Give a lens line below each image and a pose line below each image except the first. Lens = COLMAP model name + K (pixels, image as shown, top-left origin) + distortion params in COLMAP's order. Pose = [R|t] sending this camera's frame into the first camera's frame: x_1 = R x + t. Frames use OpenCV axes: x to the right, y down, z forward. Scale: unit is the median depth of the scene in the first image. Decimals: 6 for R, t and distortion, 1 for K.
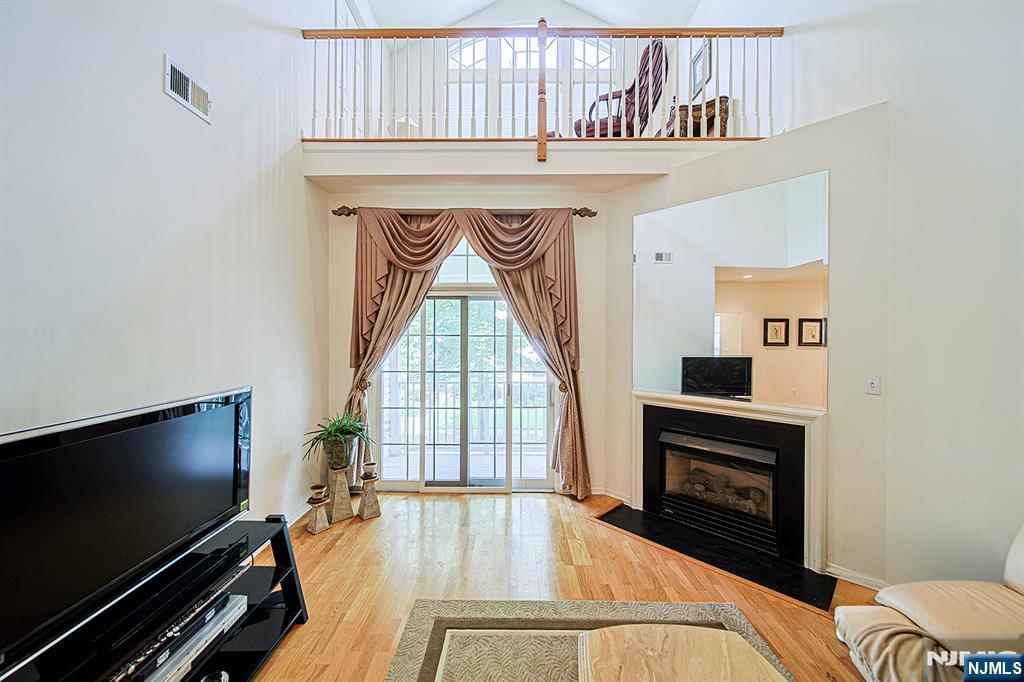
lens RADIAL K [[378.2, 0, 509.1], [0, 378.2, 337.4], [0, 0, 1]] dist [-0.001473, -0.000216]
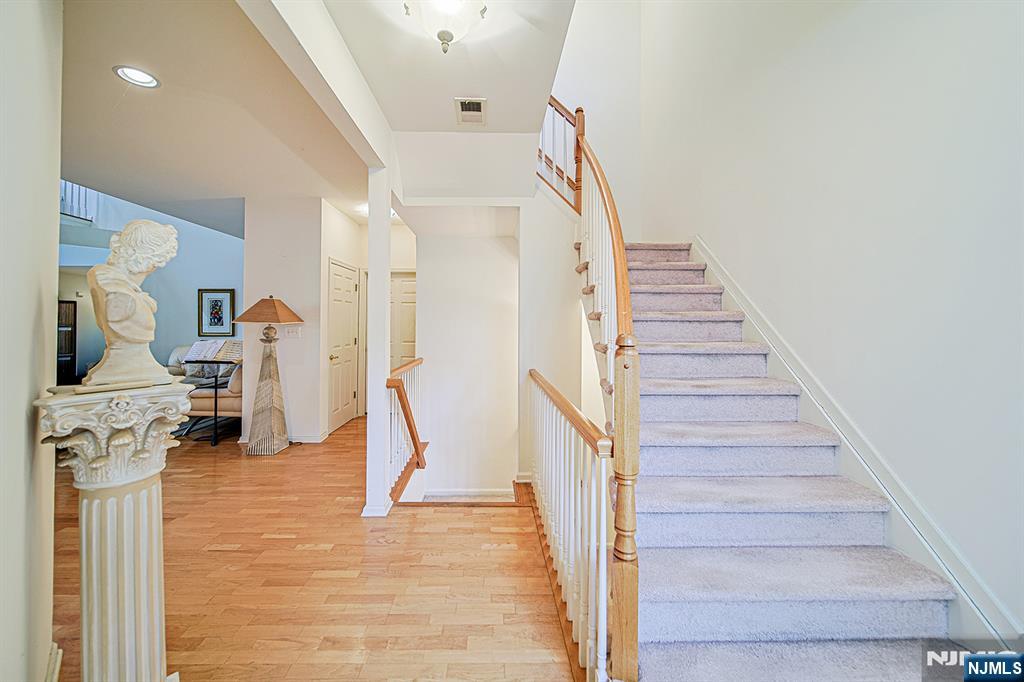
lens RADIAL K [[380.0, 0, 501.5], [0, 380.0, 317.7], [0, 0, 1]] dist [0.000037, -0.000042]
pose [[-0.040174, 0.013435, 0.999102, -1.404376], [-0.005934, 0.999889, -0.013684, 0.049583], [-0.999175, -0.006479, -0.040090, -1.157813]]
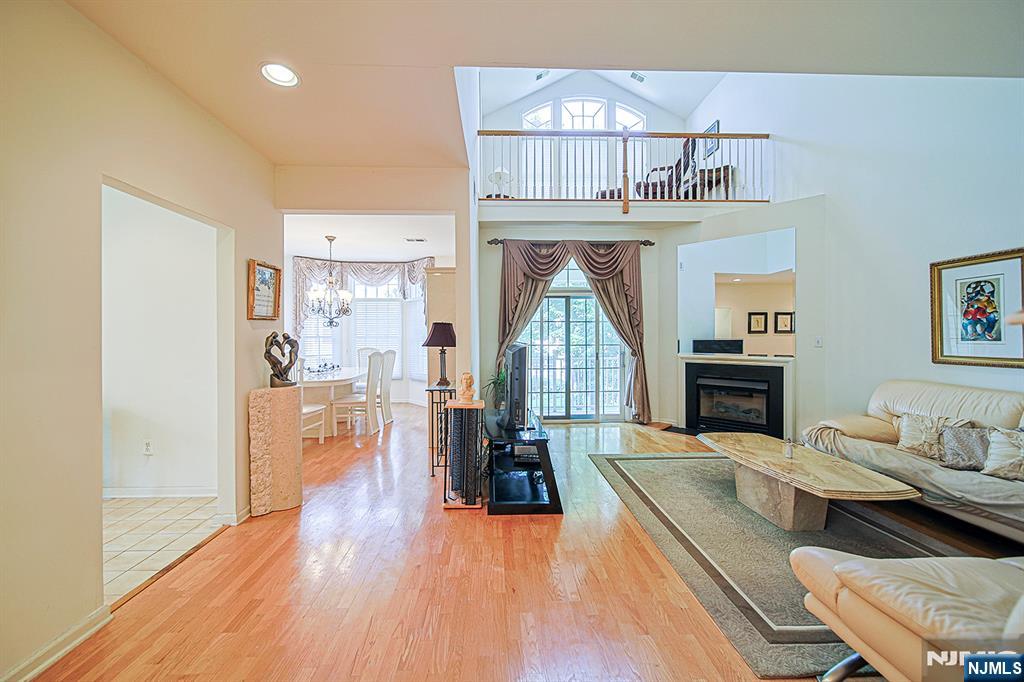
lens RADIAL K [[377.4, 0, 505.7], [0, 377.4, 337.4], [0, 0, 1]] dist [0.000003, -0.000244]
pose [[0.999046, -0.007915, 0.042936, -0.451842], [0.007806, 0.999966, 0.002712, 0.055256], [-0.042956, -0.002374, 0.999074, -0.543145]]
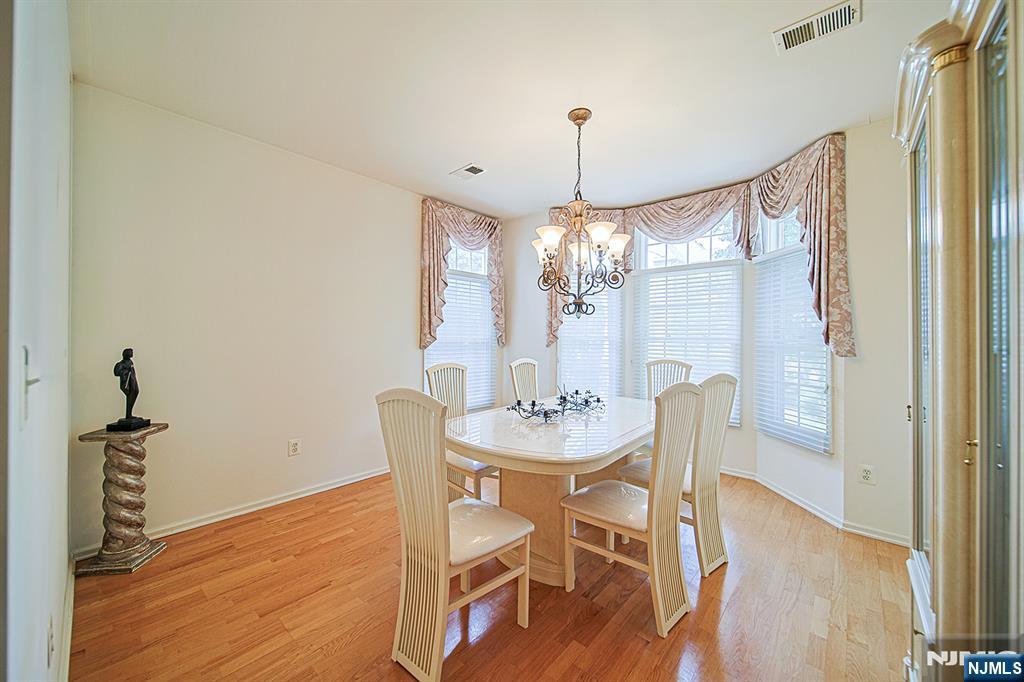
lens RADIAL K [[378.2, 0, 509.1], [0, 378.2, 337.4], [0, 0, 1]] dist [-0.001473, -0.000216]
pose [[0.745859, -0.001324, -0.666103, -0.722327], [-0.004597, 0.999964, -0.007135, 0.056722], [0.666088, 0.008384, 0.745826, 0.395974]]
